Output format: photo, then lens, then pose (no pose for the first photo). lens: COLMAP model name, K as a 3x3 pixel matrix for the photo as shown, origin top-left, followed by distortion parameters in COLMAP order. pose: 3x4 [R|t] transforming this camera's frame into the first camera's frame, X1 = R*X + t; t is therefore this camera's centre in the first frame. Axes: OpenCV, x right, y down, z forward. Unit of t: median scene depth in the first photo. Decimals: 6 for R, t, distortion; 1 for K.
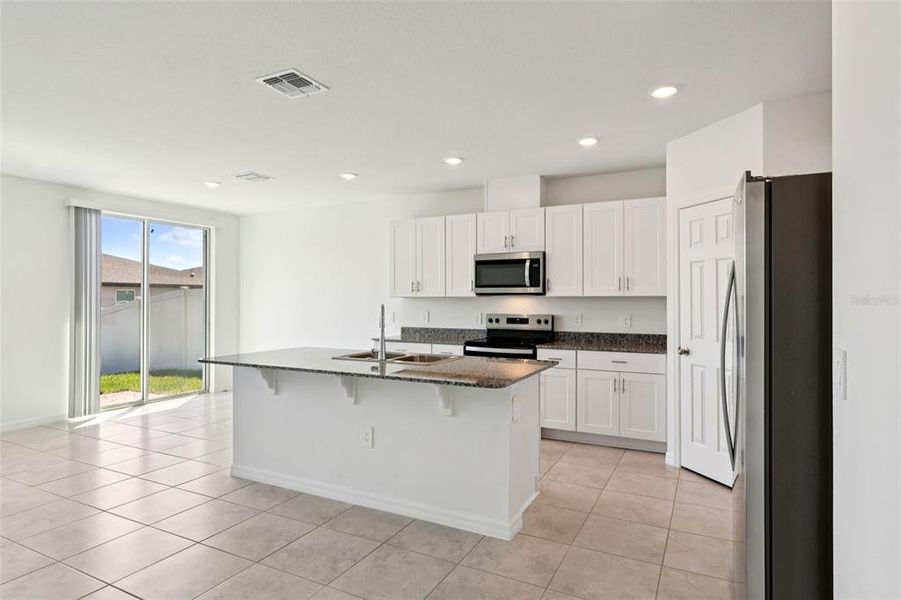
lens RADIAL K [[500.7, 0, 450.5], [0, 500.7, 300.0], [0, 0, 1]] dist [0.003110, 0.000480]
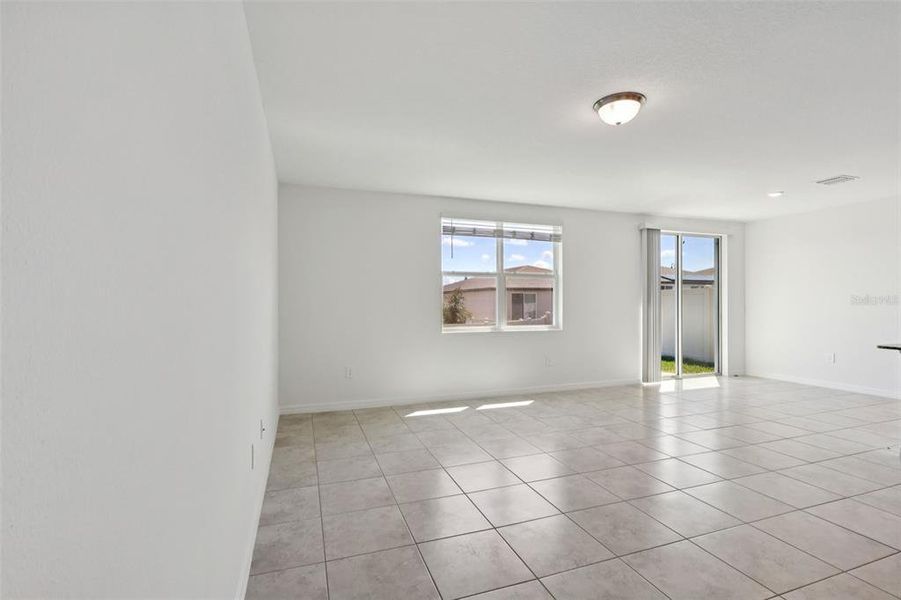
lens RADIAL K [[419.4, 0, 451.6], [0, 419.4, 297.1], [0, 0, 1]] dist [0.002079, 0.000764]
pose [[0.736176, -0.007200, -0.676752, -0.389719], [0.001668, 0.999960, -0.008824, 0.011817], [0.676788, 0.005368, 0.736158, -0.219945]]
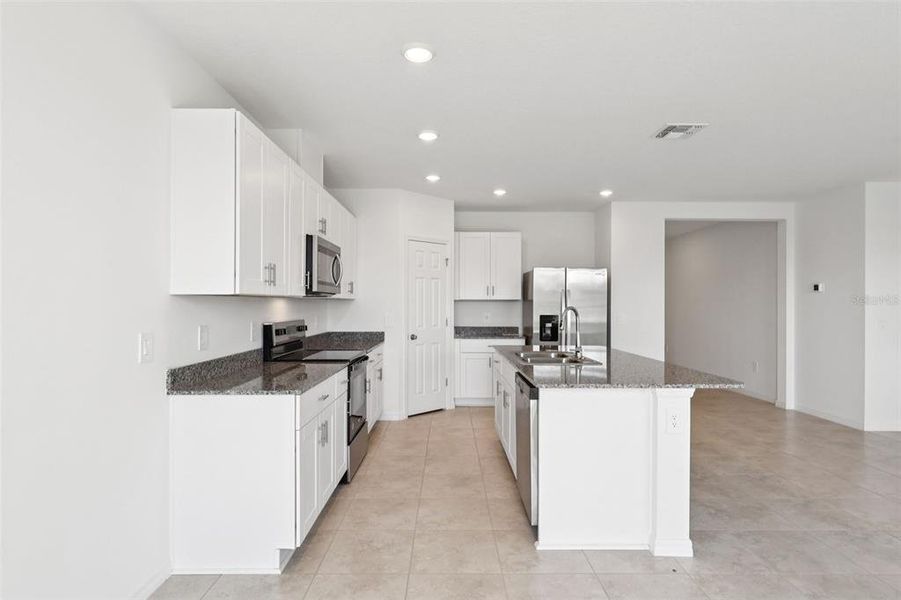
lens RADIAL K [[456.0, 0, 449.2], [0, 456.0, 305.6], [0, 0, 1]] dist [-0.020053, 0.000175]
pose [[-0.443172, -0.001173, 0.896436, -0.614850], [-0.000604, 0.999999, 0.001010, 0.004341], [-0.896436, -0.000094, -0.443172, 1.145947]]
